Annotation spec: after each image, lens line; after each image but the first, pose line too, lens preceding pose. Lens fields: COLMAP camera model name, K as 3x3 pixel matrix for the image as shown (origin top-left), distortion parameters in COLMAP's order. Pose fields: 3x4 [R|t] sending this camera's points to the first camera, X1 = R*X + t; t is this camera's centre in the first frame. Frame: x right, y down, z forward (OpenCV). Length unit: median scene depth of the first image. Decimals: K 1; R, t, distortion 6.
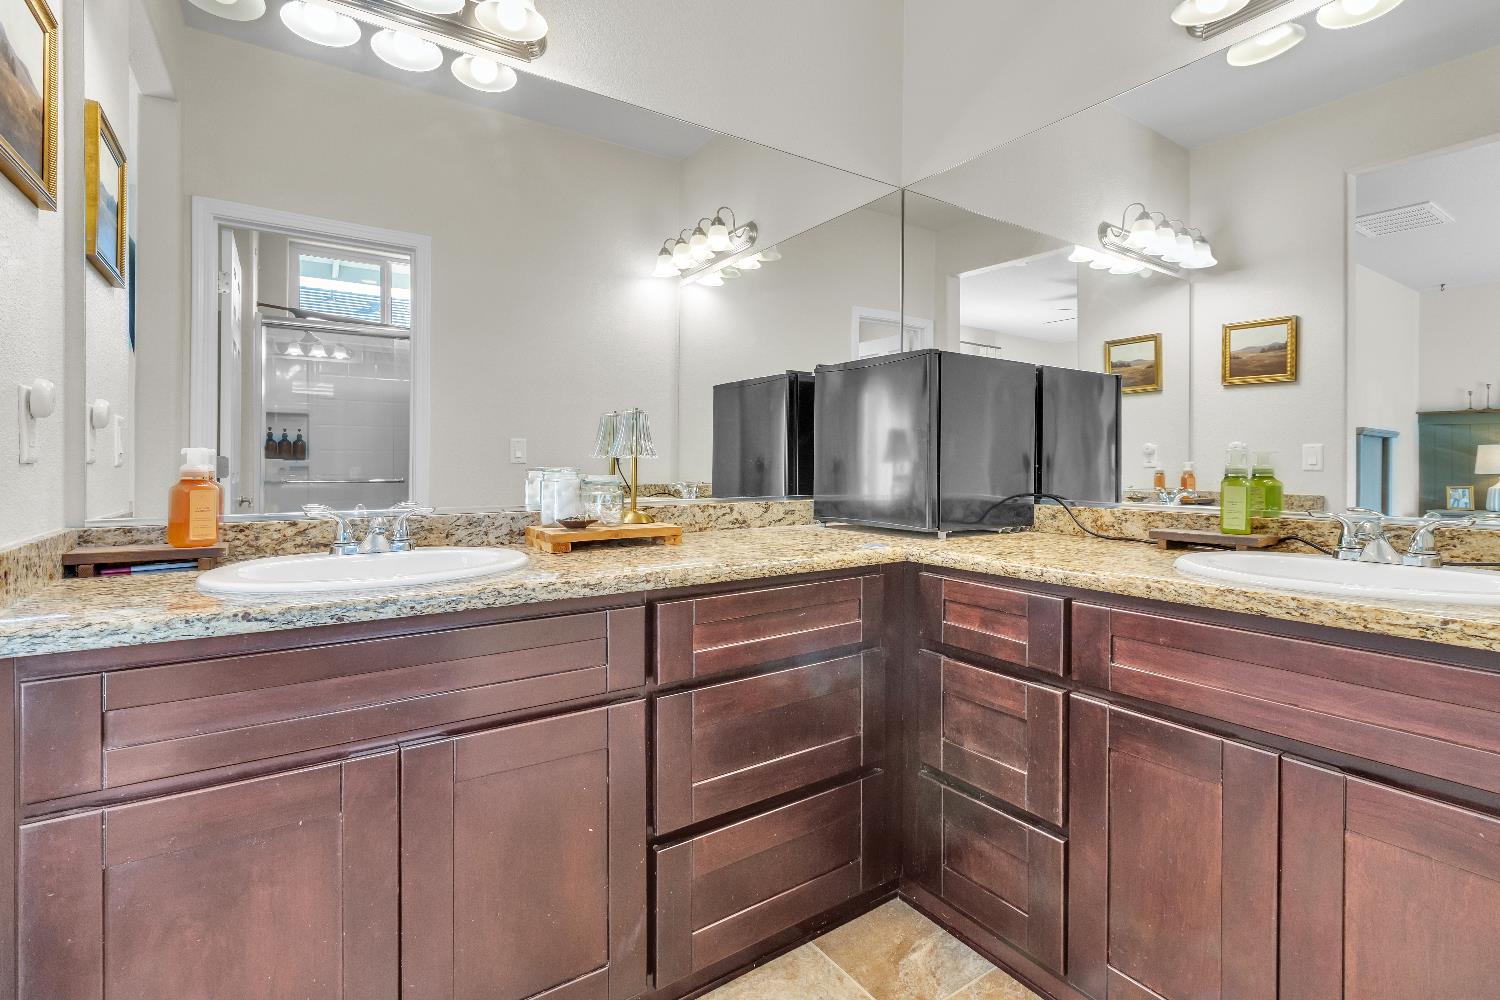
lens RADIAL K [[681.1, 0, 749.6], [0, 681.1, 465.4], [0, 0, 1]] dist [-0.000076, -0.000045]
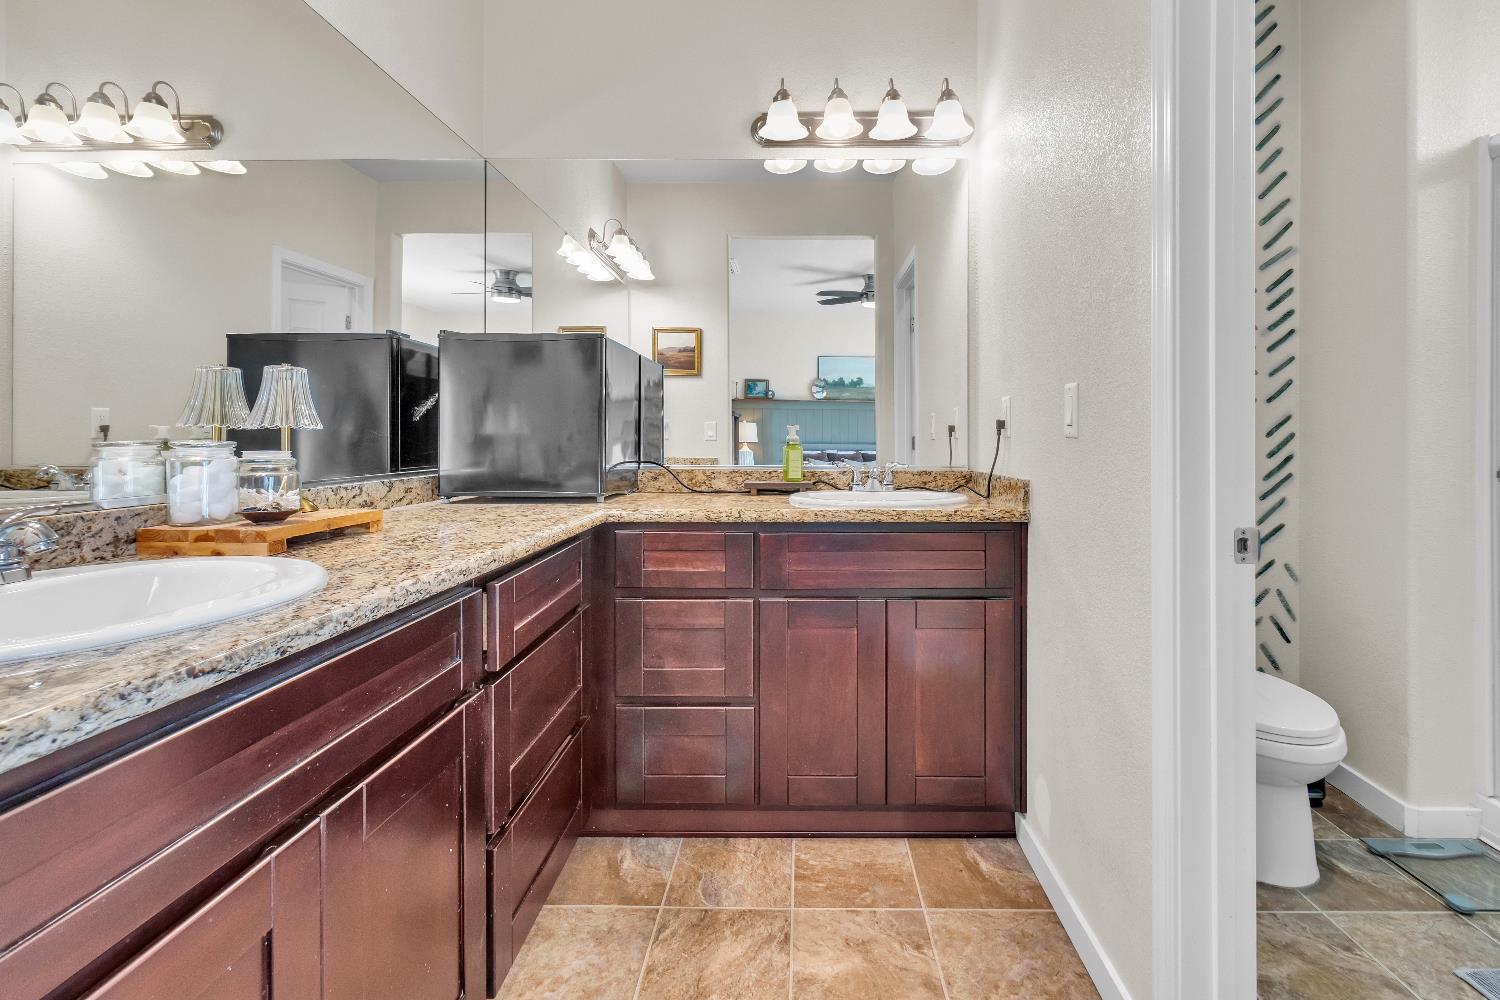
lens RADIAL K [[711.0, 0, 755.7], [0, 711.0, 436.3], [0, 0, 1]] dist [-0.002041, -0.000388]
pose [[0.601874, -0.001103, 0.798590, -0.566754], [0.004023, 0.999991, -0.001651, 0.001773], [-0.798581, 0.004206, 0.601873, 0.099834]]
